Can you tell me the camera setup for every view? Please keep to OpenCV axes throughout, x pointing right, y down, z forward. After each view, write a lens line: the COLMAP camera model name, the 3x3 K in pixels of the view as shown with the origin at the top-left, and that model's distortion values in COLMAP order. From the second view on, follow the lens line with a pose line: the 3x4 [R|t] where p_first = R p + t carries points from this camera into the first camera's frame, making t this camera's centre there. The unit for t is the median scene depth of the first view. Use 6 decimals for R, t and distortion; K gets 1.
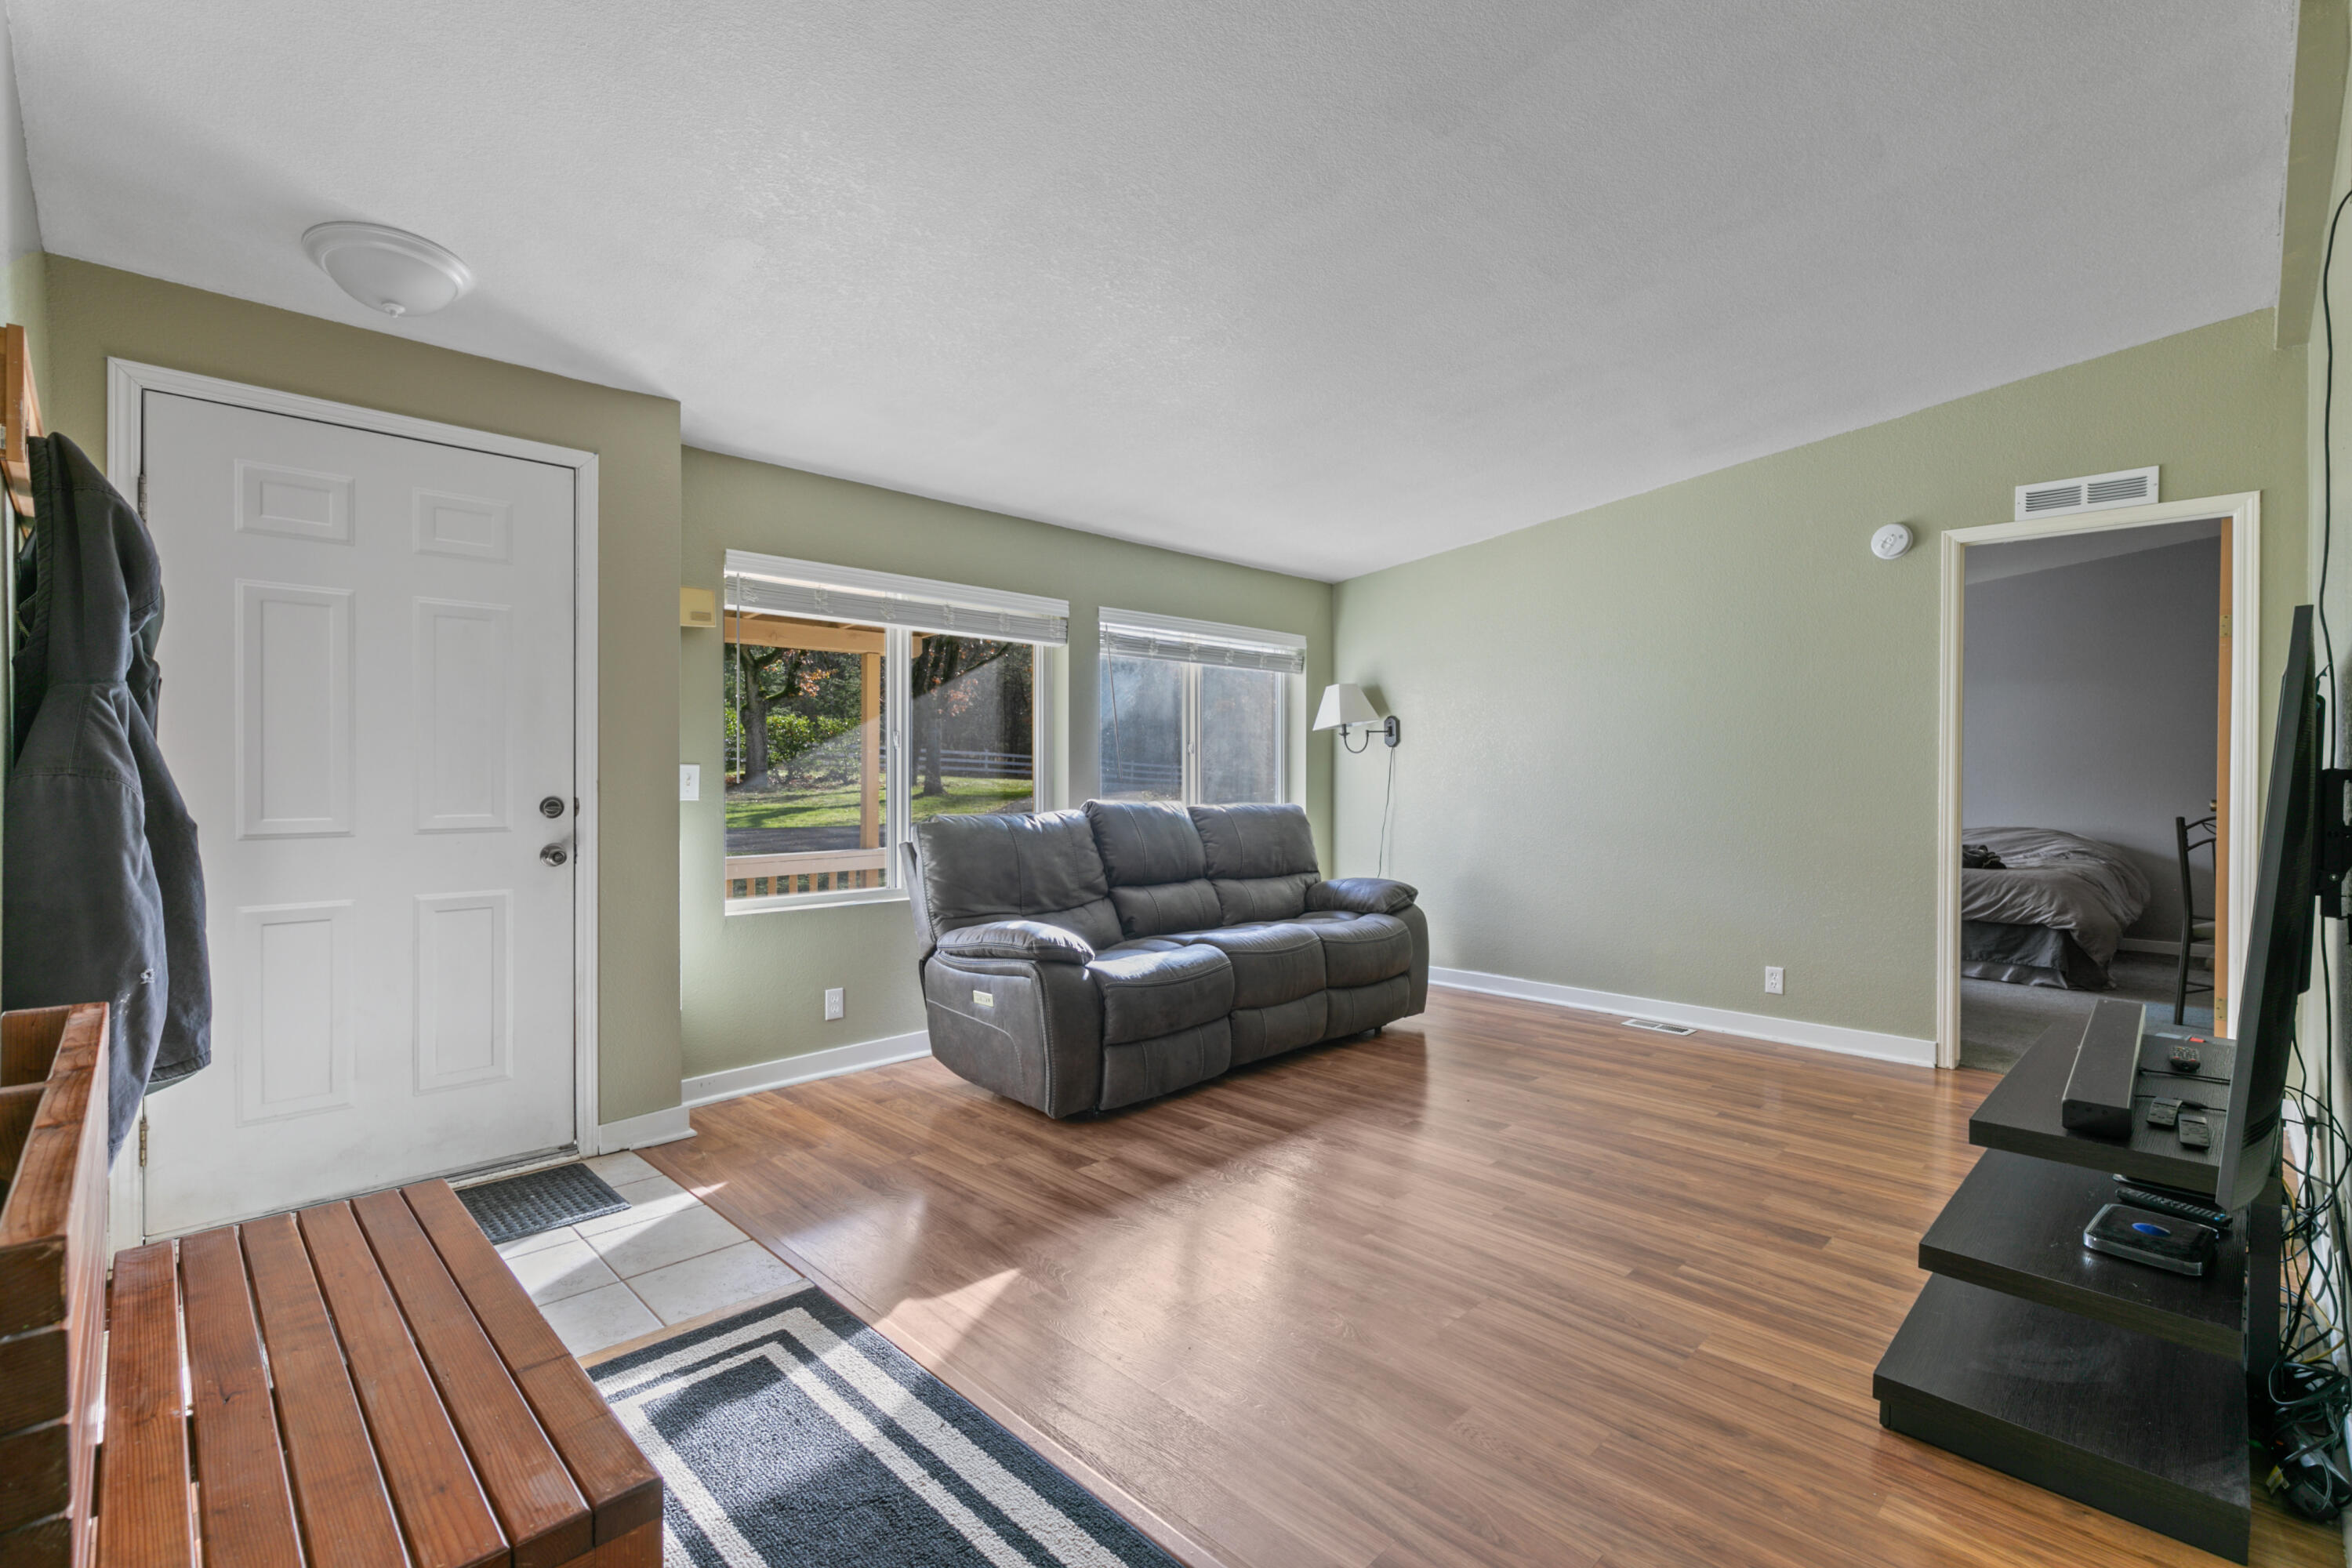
lens RADIAL K [[1050.9, 0, 1184.8], [0, 1050.9, 780.4], [0, 0, 1]] dist [0.004942, 0.000117]
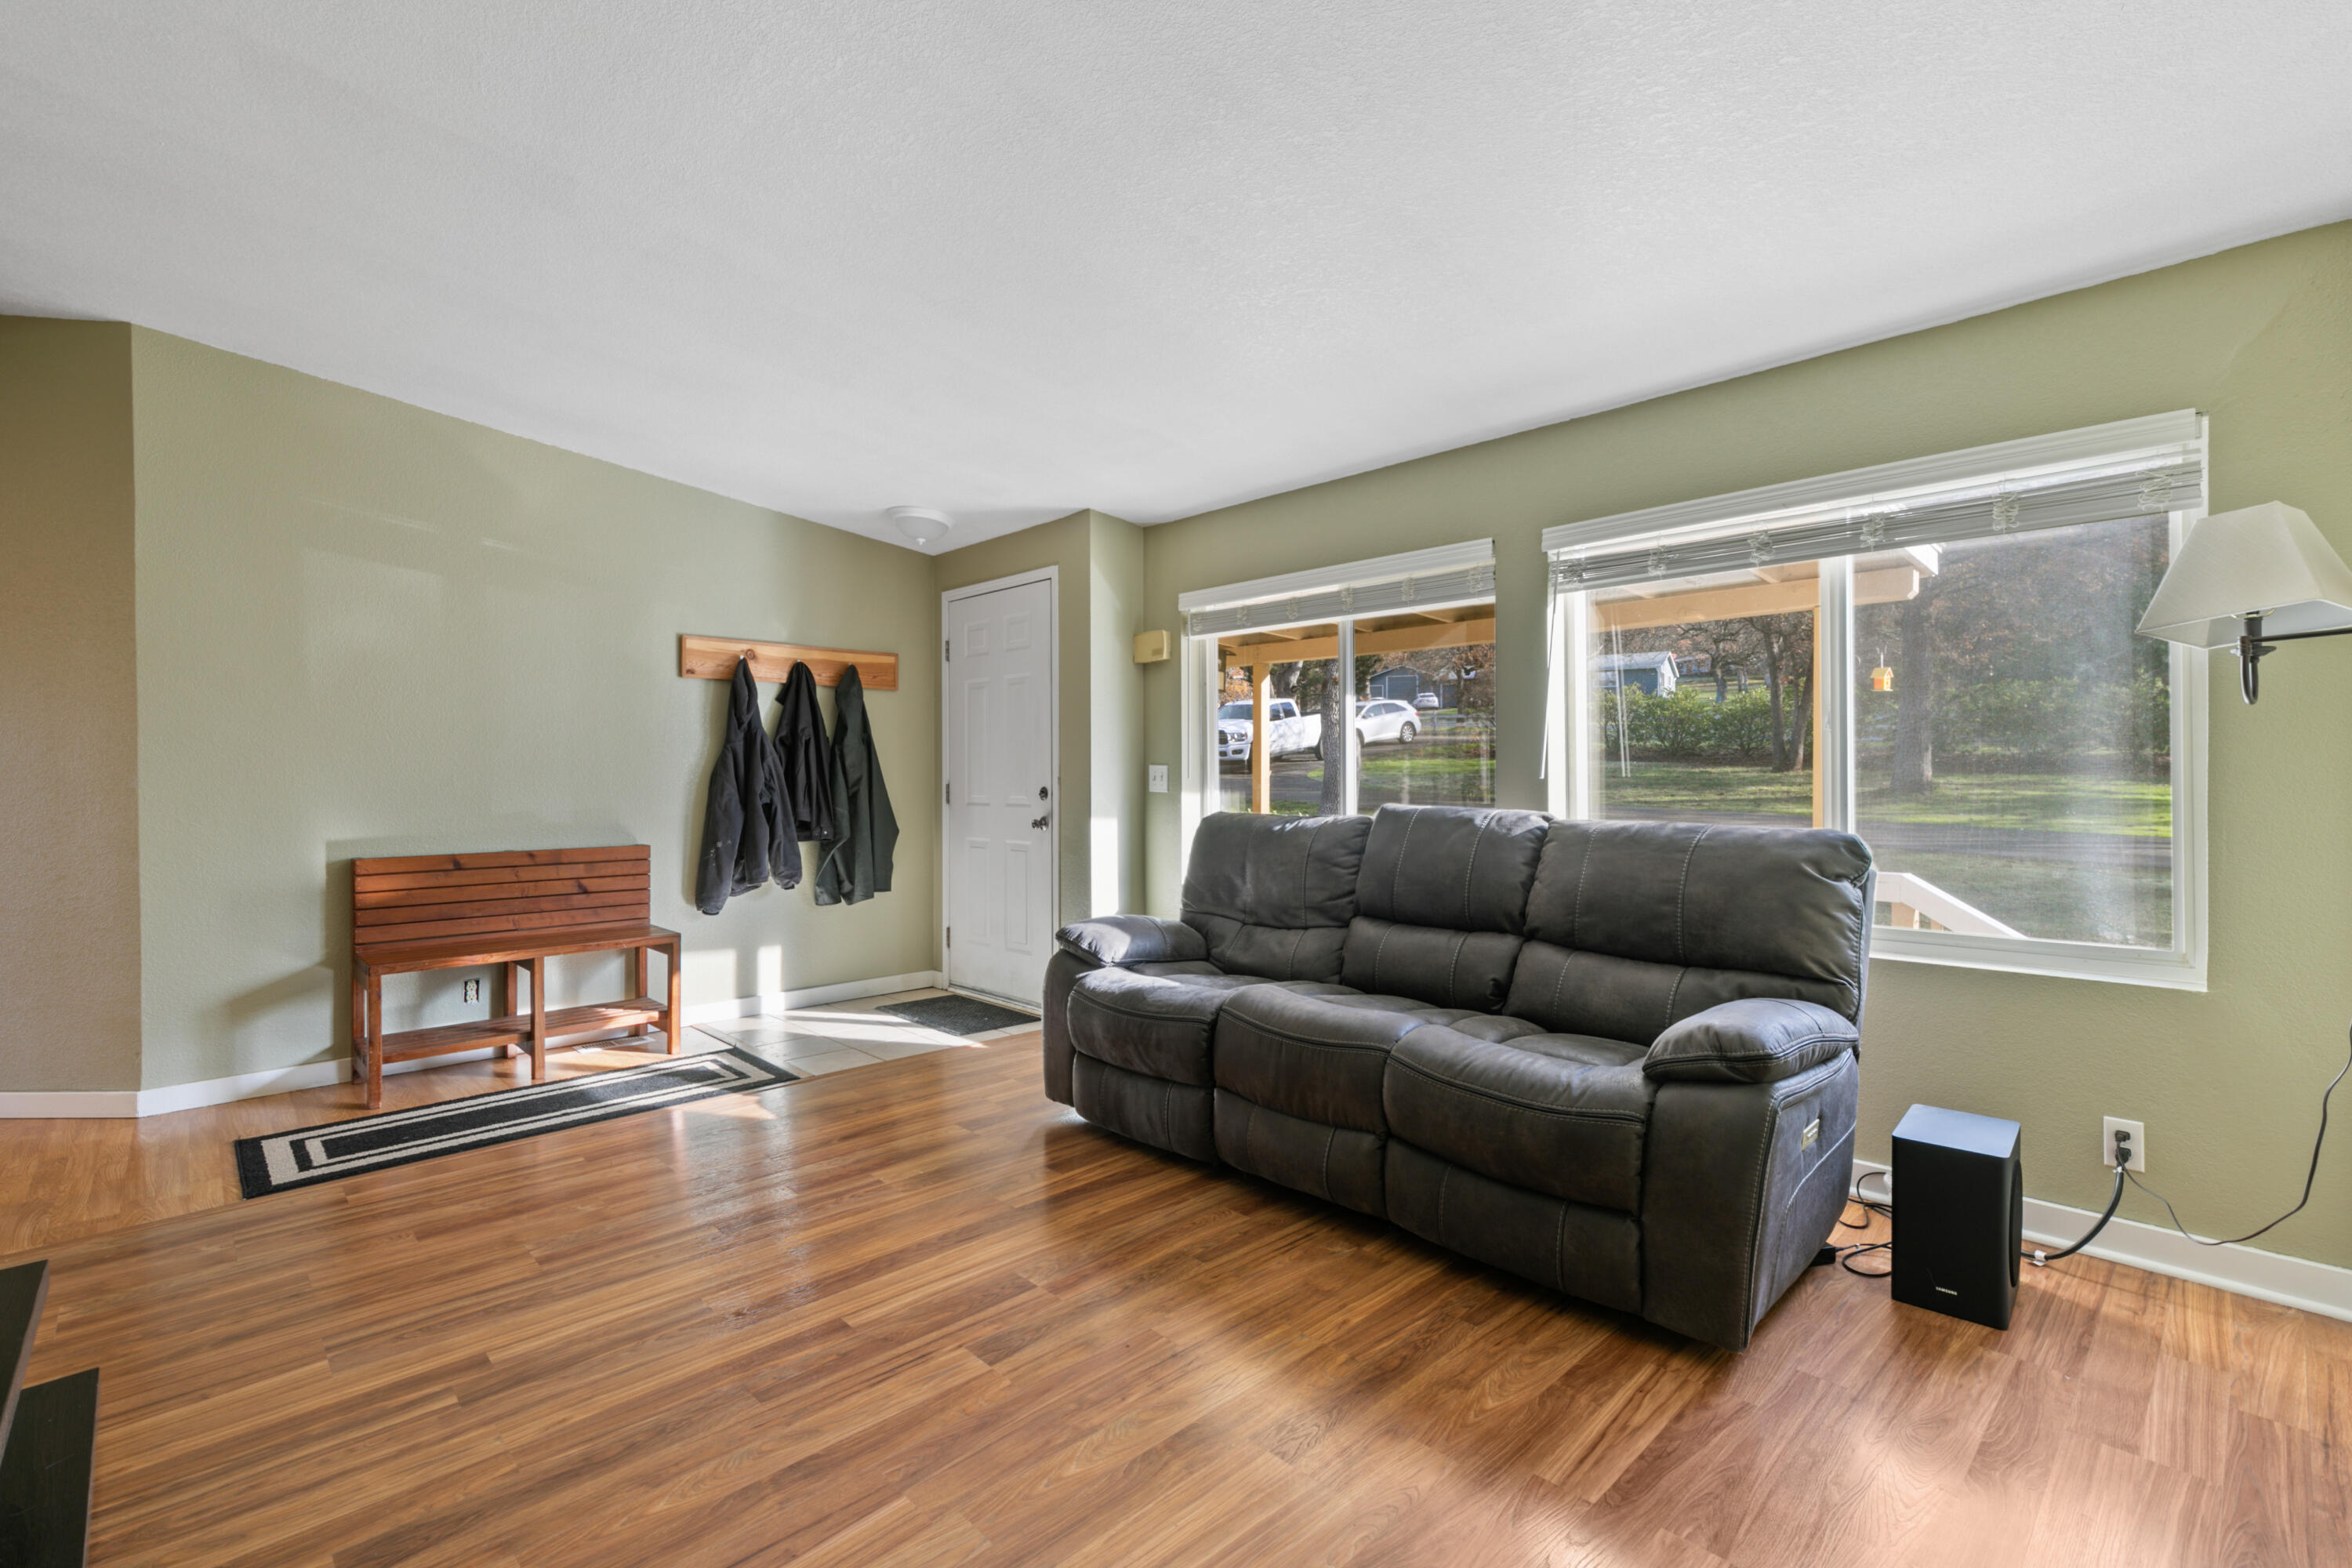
lens RADIAL K [[1050.9, 0, 1185.1], [0, 1050.9, 776.9], [0, 0, 1]] dist [0.004942, 0.000117]
pose [[-0.013224, 0.003399, -0.999907, 1.033532], [-0.001246, 0.999993, 0.003416, -0.005433], [0.999912, 0.001291, -0.013220, 1.284255]]
